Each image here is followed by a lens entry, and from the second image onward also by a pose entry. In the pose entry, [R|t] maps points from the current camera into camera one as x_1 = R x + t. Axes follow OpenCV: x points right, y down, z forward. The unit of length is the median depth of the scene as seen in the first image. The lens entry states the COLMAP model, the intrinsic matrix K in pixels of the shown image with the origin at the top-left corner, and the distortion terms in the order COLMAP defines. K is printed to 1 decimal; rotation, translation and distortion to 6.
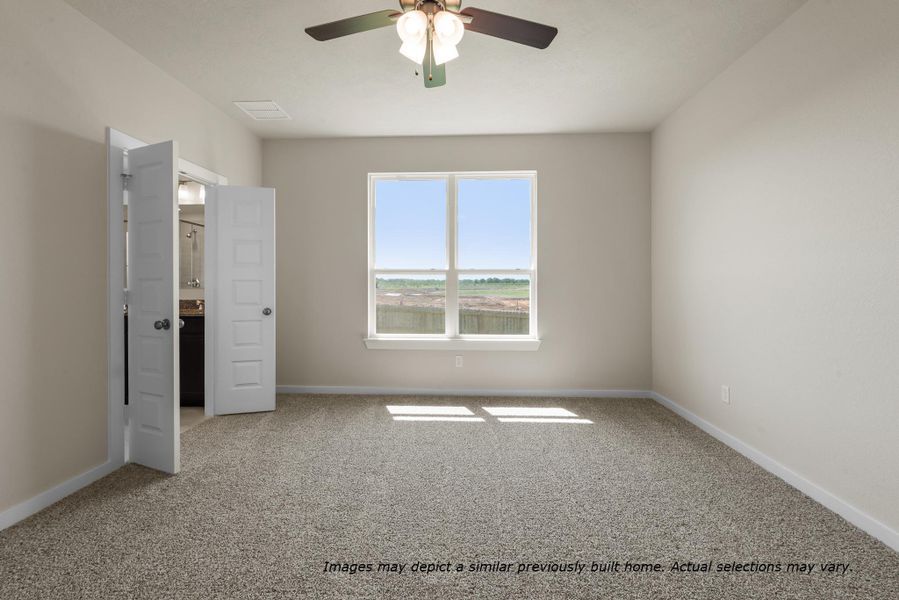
lens RADIAL K [[369.2, 0, 448.5], [0, 369.2, 288.0], [0, 0, 1]] dist [0.000720, -0.000259]
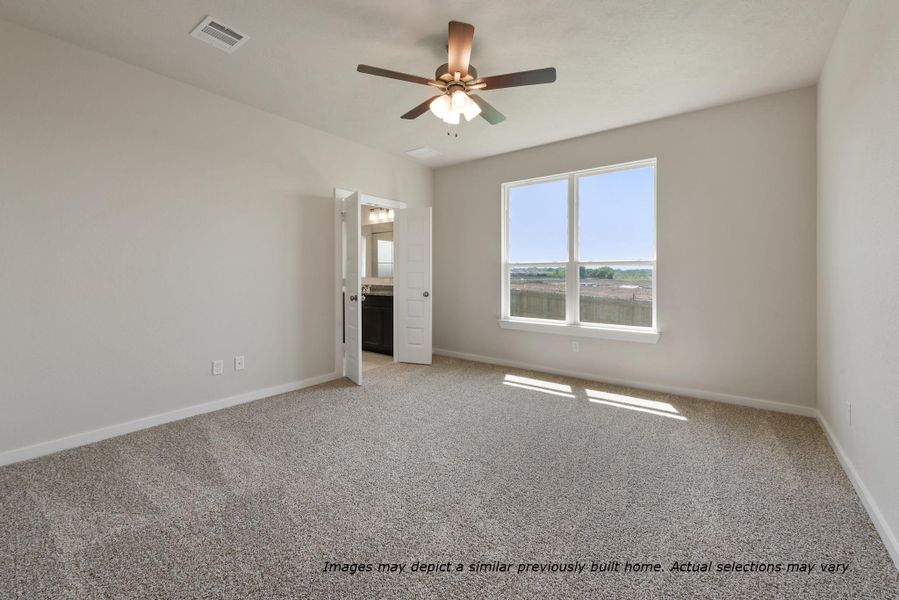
lens RADIAL K [[369.2, 0, 452.0], [0, 369.2, 284.7], [0, 0, 1]] dist [0.001045, -0.000311]
pose [[0.825559, 0.015276, -0.564109, 0.386067], [-0.006782, 0.999830, 0.017150, 0.001489], [0.564275, -0.010333, 0.825522, -0.114965]]
